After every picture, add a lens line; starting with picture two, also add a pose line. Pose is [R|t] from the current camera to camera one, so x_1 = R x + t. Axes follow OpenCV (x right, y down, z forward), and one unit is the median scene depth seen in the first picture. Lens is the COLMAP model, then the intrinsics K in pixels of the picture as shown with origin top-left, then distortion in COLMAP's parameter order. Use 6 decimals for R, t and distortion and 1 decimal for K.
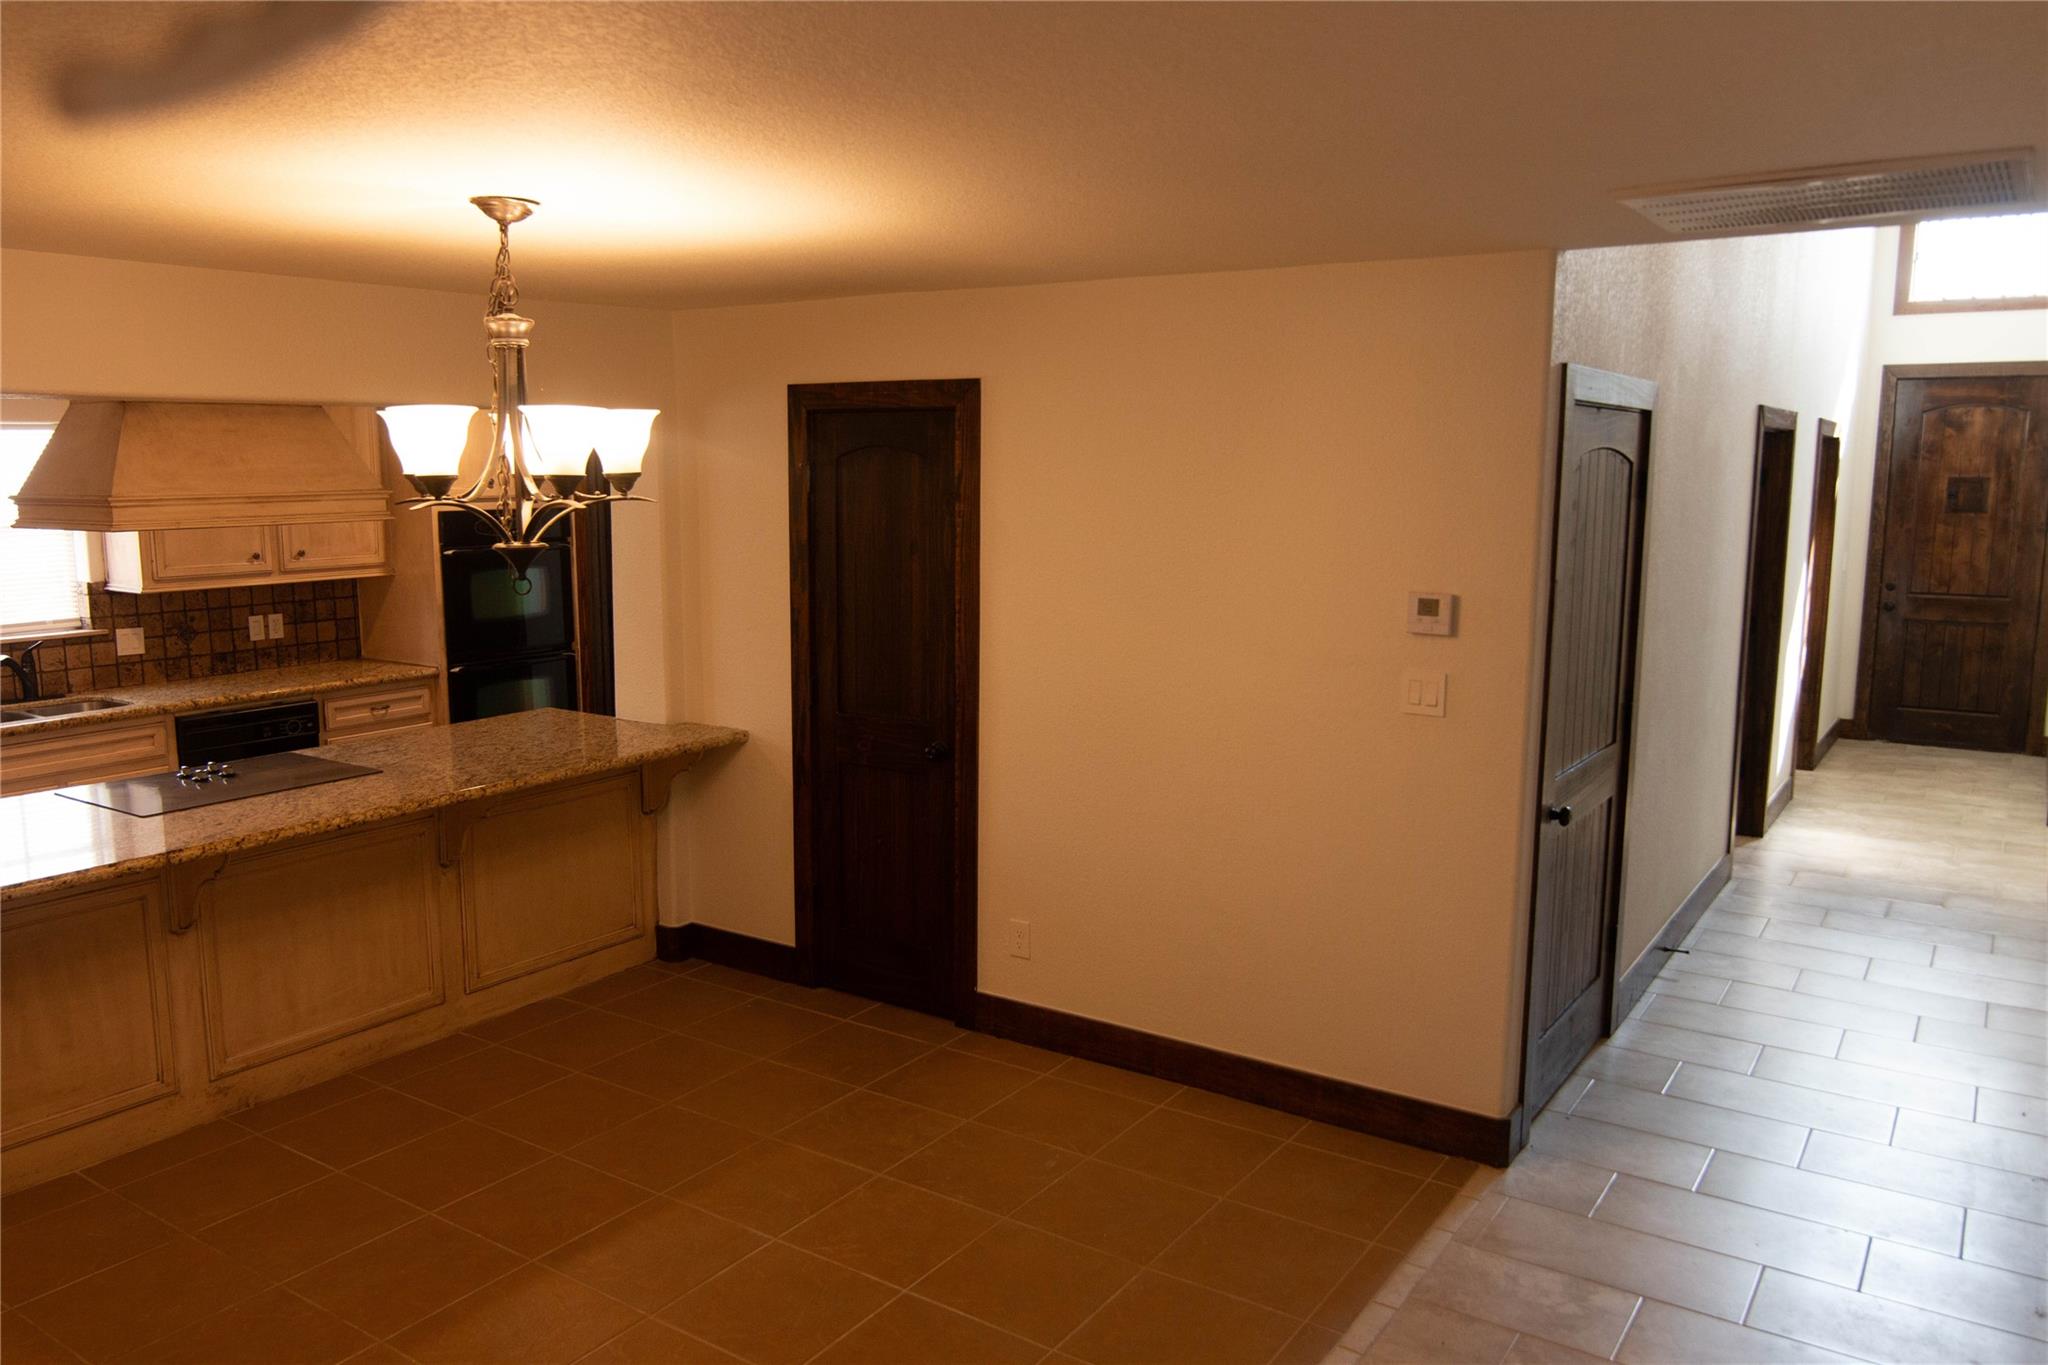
lens RADIAL K [[1502.9, 0, 988.4], [0, 1502.9, 689.3], [0, 0, 1]] dist [-0.026323, -0.002410]
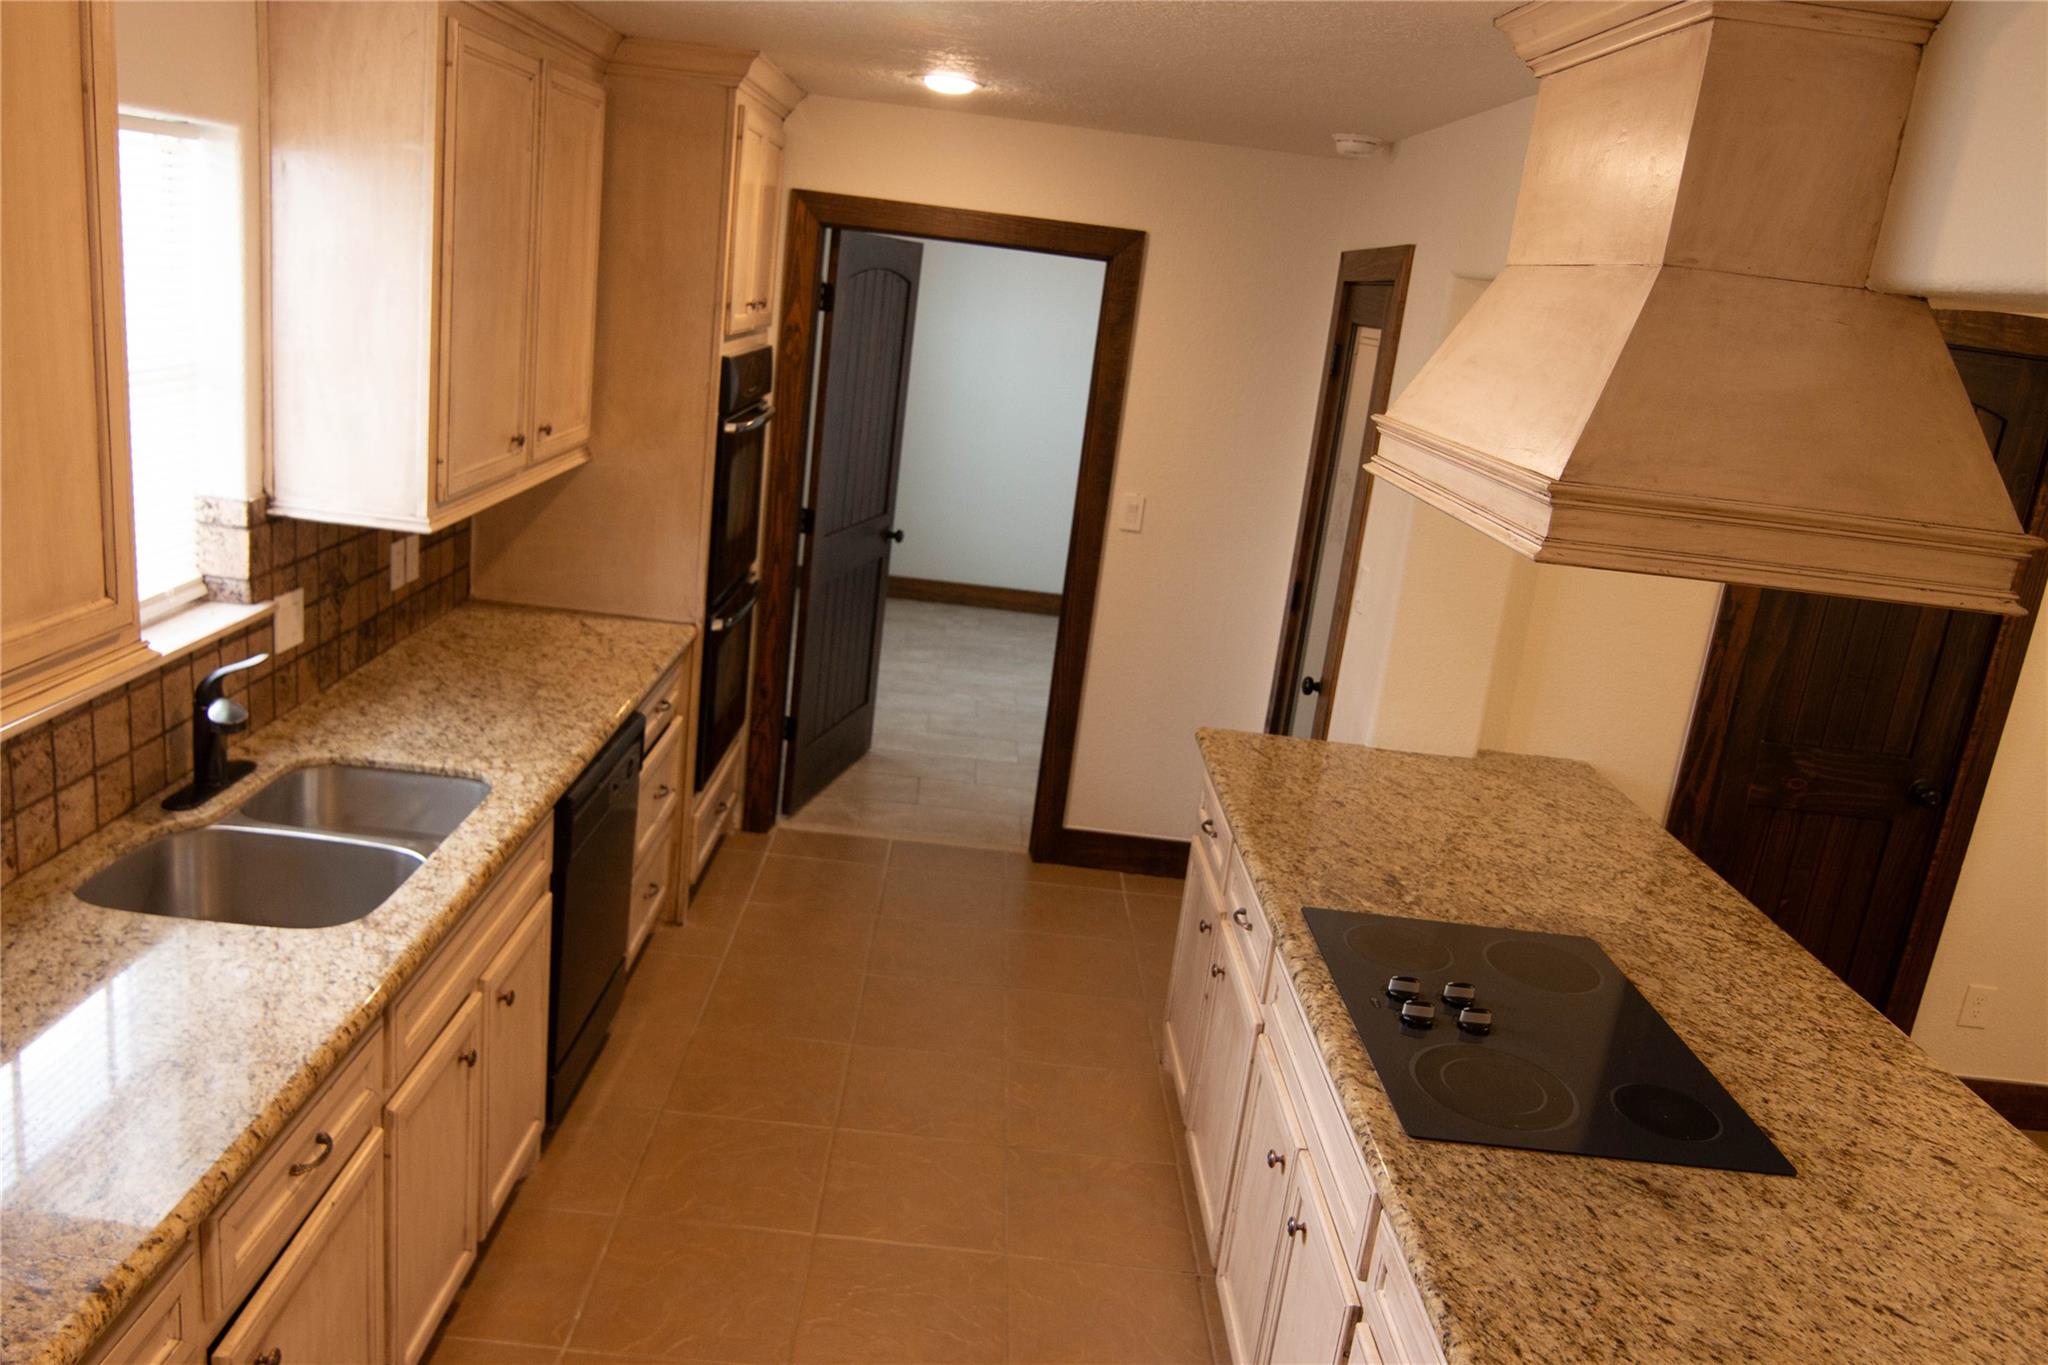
lens RADIAL K [[1502.9, 0, 988.4], [0, 1502.9, 689.3], [0, 0, 1]] dist [-0.026323, -0.002410]
pose [[0.819991, -0.061682, 0.569043, -0.660964], [-0.026450, 0.989031, 0.145322, -0.084498], [-0.571764, -0.134214, 0.809365, 0.493259]]
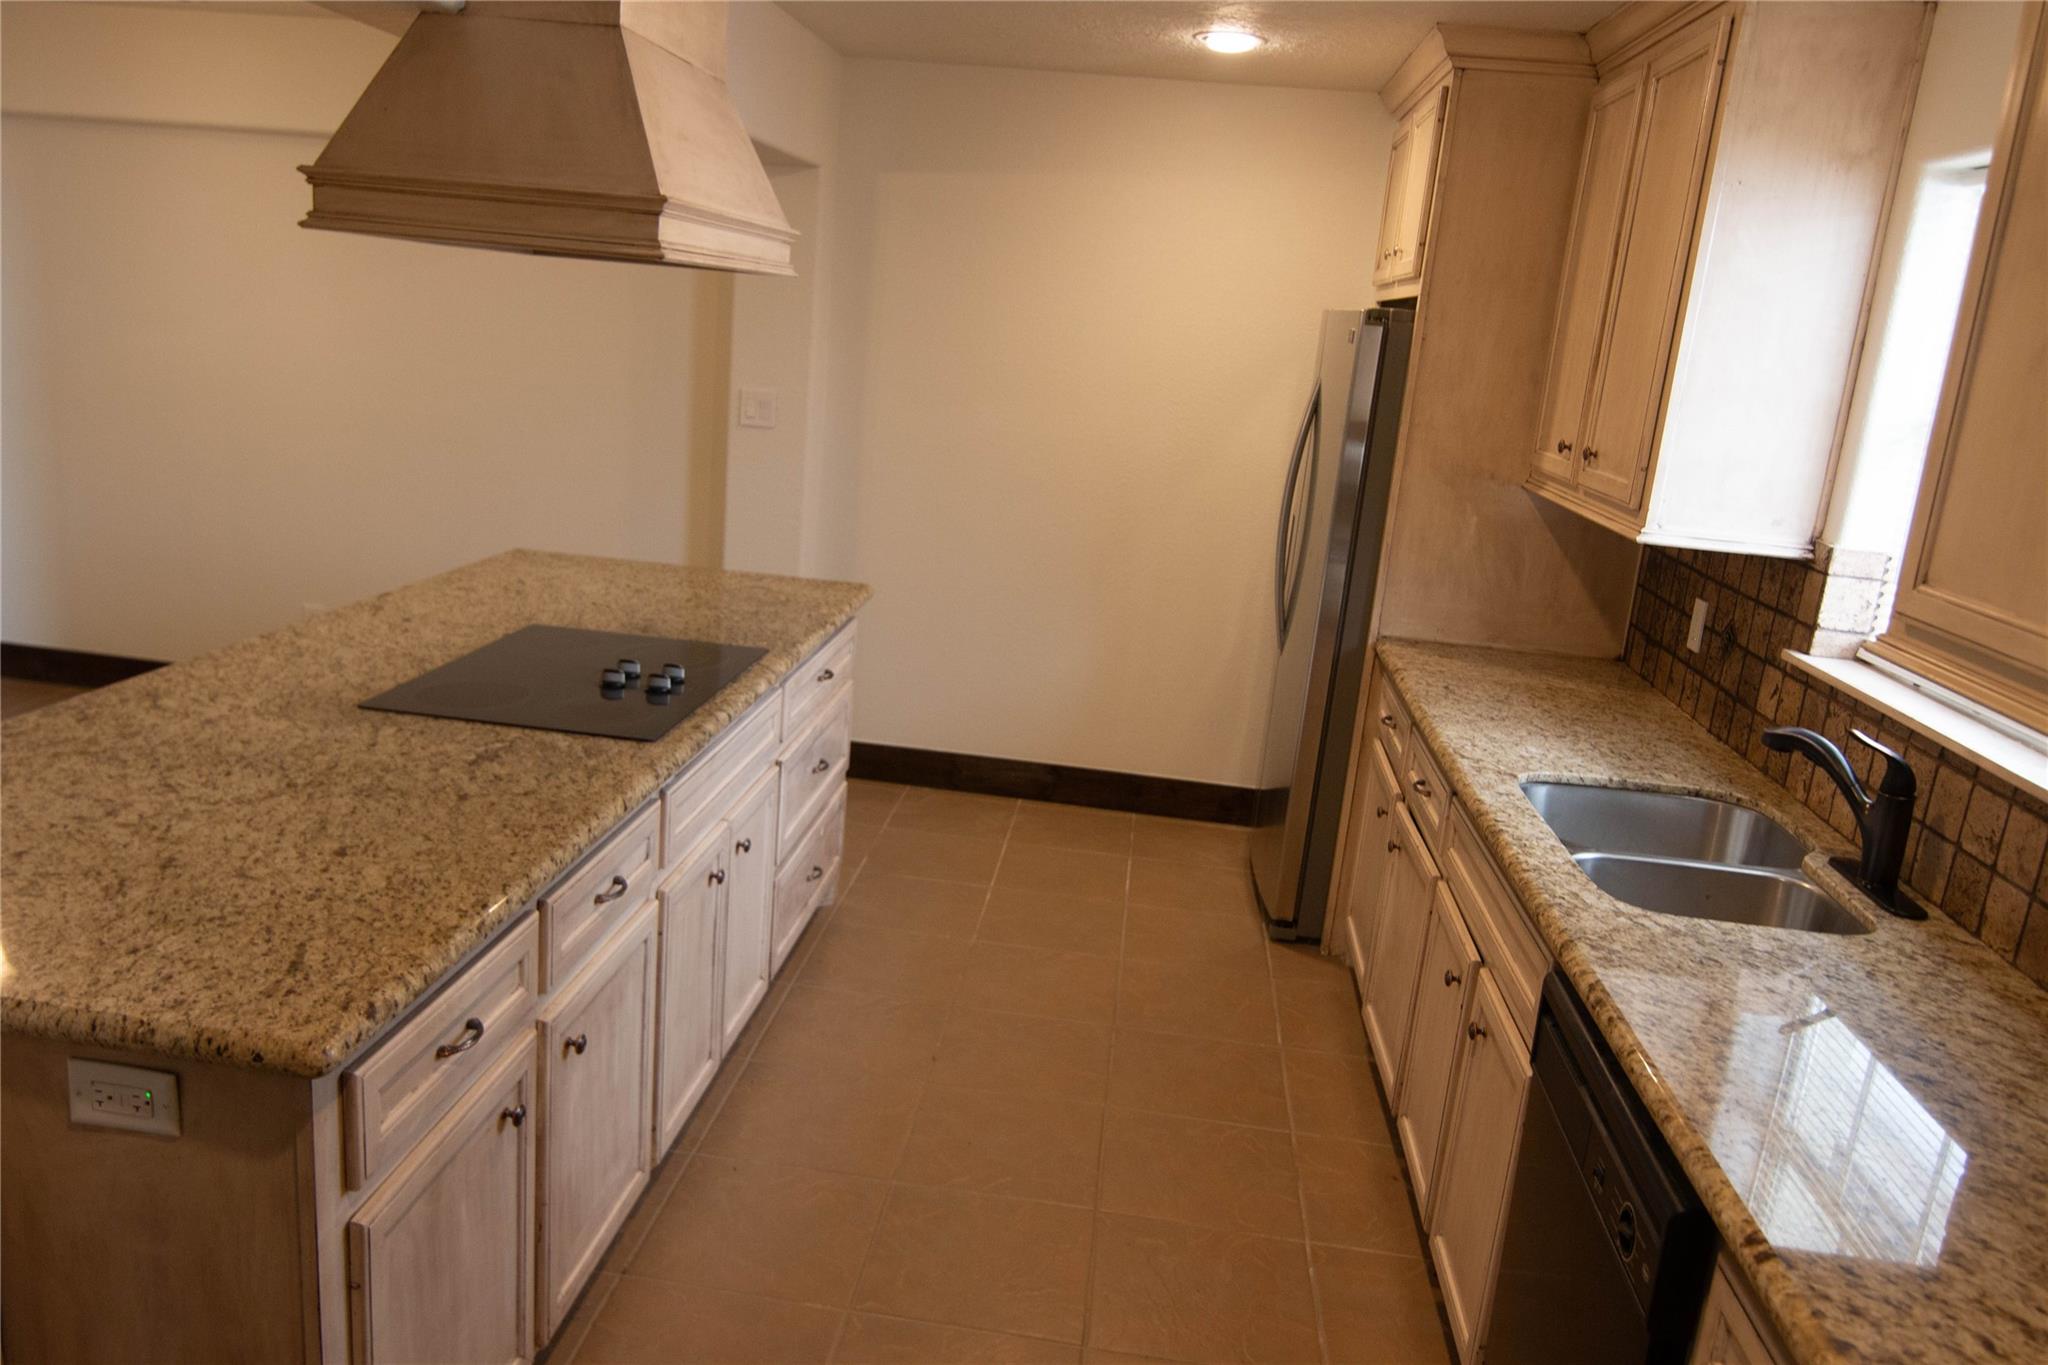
lens RADIAL K [[1502.9, 0, 988.4], [0, 1502.9, 689.3], [0, 0, 1]] dist [-0.026323, -0.002410]
pose [[-0.880693, 0.043227, -0.471710, -0.253521], [-0.153003, 0.916489, 0.369646, -0.135590], [0.448296, 0.397717, -0.800532, 1.112276]]
